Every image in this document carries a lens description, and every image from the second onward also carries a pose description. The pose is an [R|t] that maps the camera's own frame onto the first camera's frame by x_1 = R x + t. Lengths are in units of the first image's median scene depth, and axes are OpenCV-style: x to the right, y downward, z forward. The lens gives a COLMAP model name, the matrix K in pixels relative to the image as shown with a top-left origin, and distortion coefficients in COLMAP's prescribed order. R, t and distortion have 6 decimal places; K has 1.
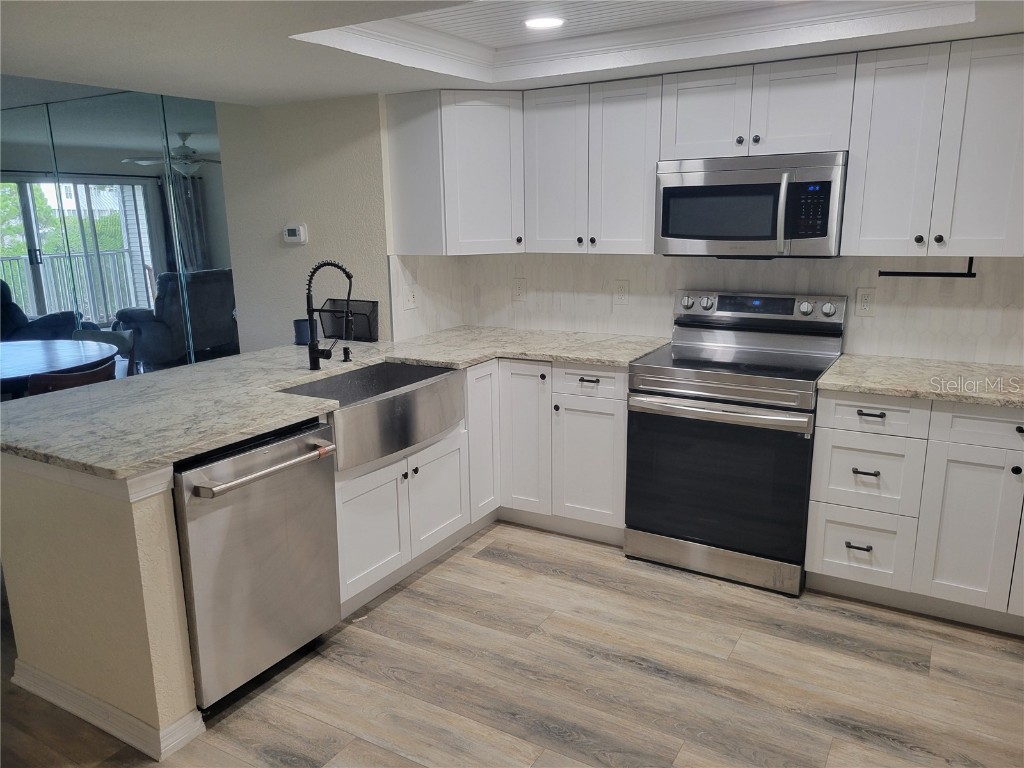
lens RADIAL K [[780.9, 0, 500.6], [0, 780.9, 381.5], [0, 0, 1]] dist [0.010279, 0.000990]
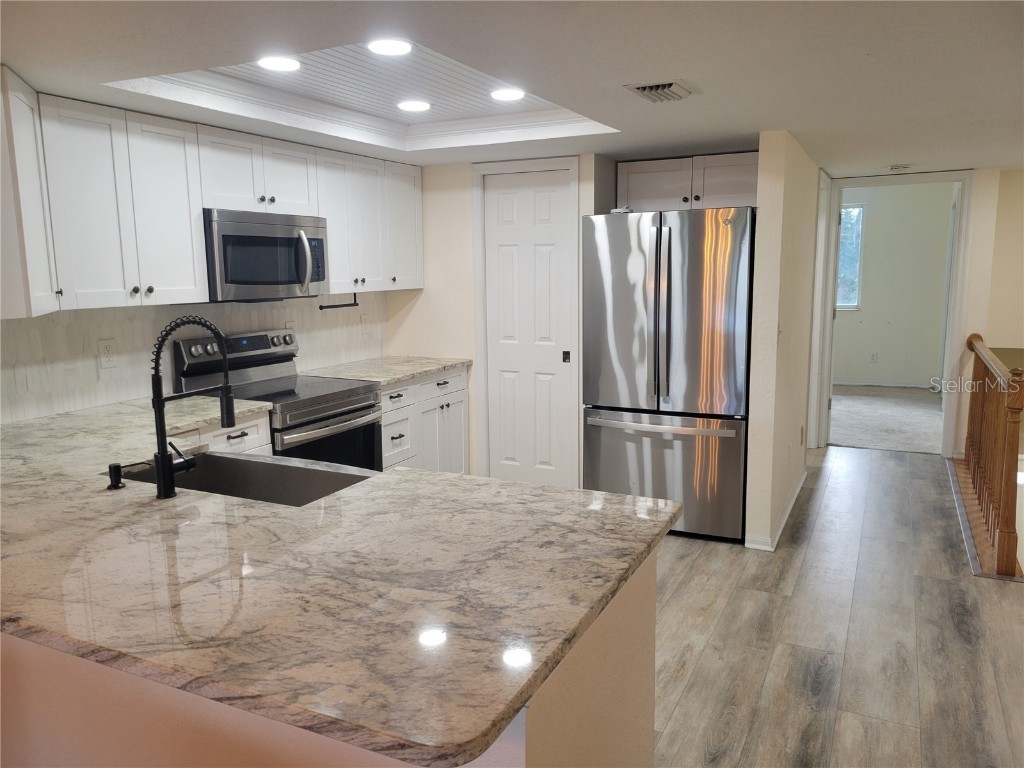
lens RADIAL K [[763.8, 0, 512.0], [0, 763.8, 384.0], [0, 0, 1]] dist [0.031131, -0.000732]
pose [[-0.088430, -0.134750, 0.986926, -1.000638], [0.225381, 0.962404, 0.151596, -0.155146], [-0.970249, 0.235840, -0.054735, 0.884460]]
